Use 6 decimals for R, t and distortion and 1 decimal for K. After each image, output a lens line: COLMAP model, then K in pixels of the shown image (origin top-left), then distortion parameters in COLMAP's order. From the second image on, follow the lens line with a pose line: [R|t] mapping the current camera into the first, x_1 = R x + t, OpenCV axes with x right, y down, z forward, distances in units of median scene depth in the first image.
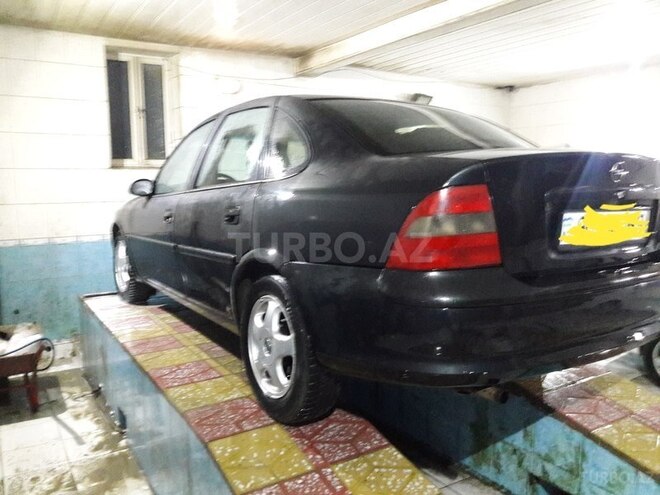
lens RADIAL K [[537.9, 0, 335.4], [0, 537.9, 248.5], [0, 0, 1]] dist [0.002114, -0.029905]
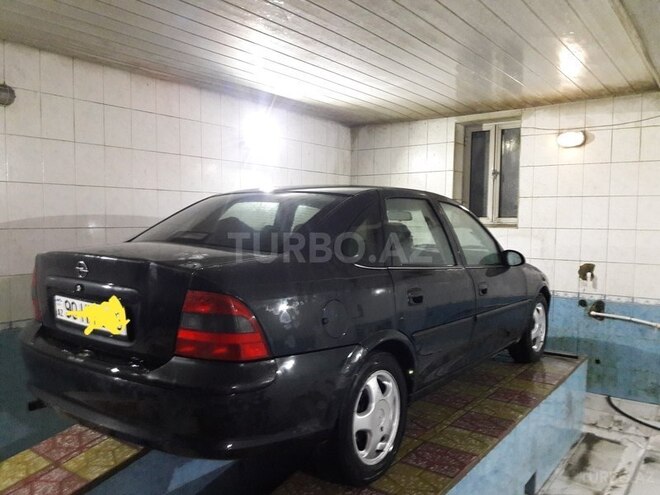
lens RADIAL K [[537.9, 0, 335.4], [0, 537.9, 248.5], [0, 0, 1]] dist [0.002114, -0.029905]
pose [[0.356561, 0.055065, -0.932648, 0.602445], [-0.119127, 0.992793, 0.013072, -0.088701], [0.926646, 0.106442, 0.360551, 0.356903]]
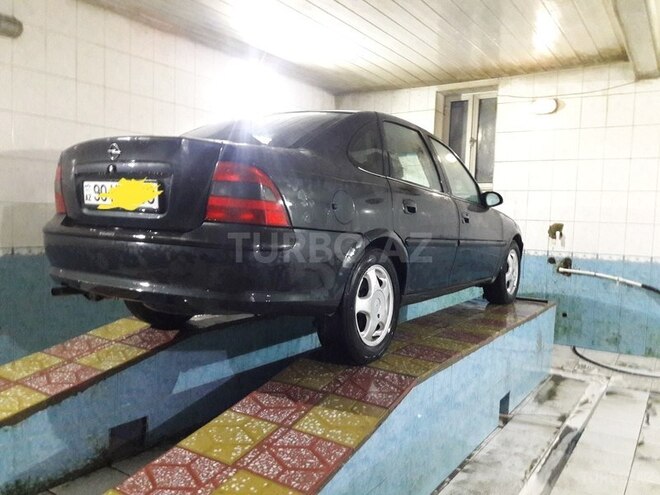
lens RADIAL K [[537.9, 0, 335.4], [0, 537.9, 248.5], [0, 0, 1]] dist [0.002114, -0.029905]
pose [[0.406008, 0.065831, -0.911495, 0.640753], [-0.138392, 0.990328, 0.009881, 0.001510], [0.903330, 0.122132, 0.411192, 0.321063]]
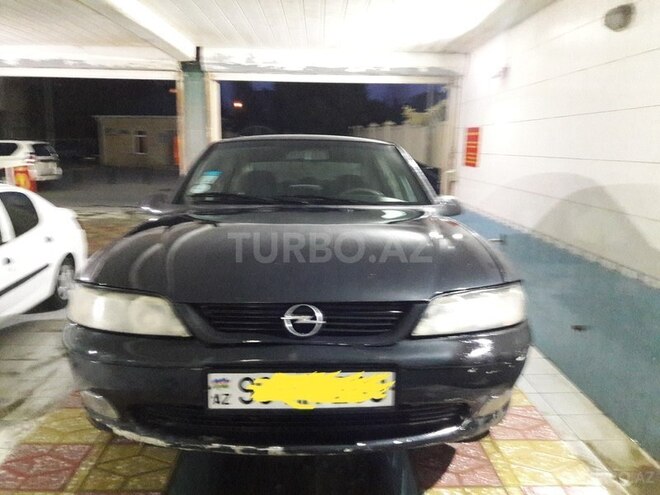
lens RADIAL K [[548.4, 0, 330.0], [0, 548.4, 247.5], [0, 0, 1]] dist [0.016207, -0.001280]
pose [[-0.842100, -0.109499, 0.528089, -0.299879], [0.051573, 0.958336, 0.280950, -0.165653], [-0.536850, 0.263824, -0.801367, 0.993081]]
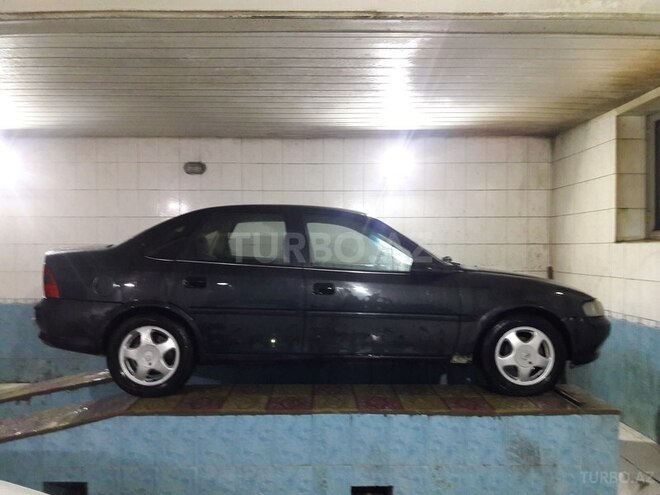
lens RADIAL K [[548.4, 0, 330.0], [0, 548.4, 247.5], [0, 0, 1]] dist [0.016207, -0.001280]
pose [[-0.533904, 0.001807, -0.845543, 0.689350], [-0.098484, 0.993059, 0.064308, -0.158190], [0.839790, 0.117606, -0.530020, 1.130468]]
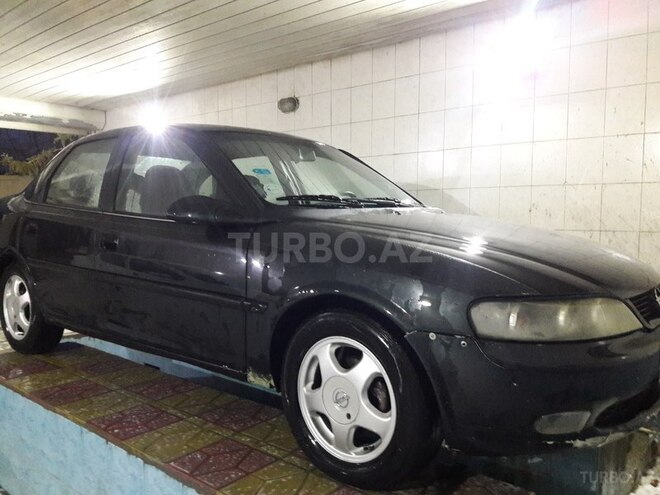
lens RADIAL K [[548.4, 0, 330.0], [0, 548.4, 247.5], [0, 0, 1]] dist [0.016207, -0.001280]
pose [[-0.956567, 0.027228, -0.290237, 0.034202], [-0.027277, 0.982900, 0.182109, -0.149332], [0.290232, 0.182116, -0.939467, 1.282182]]
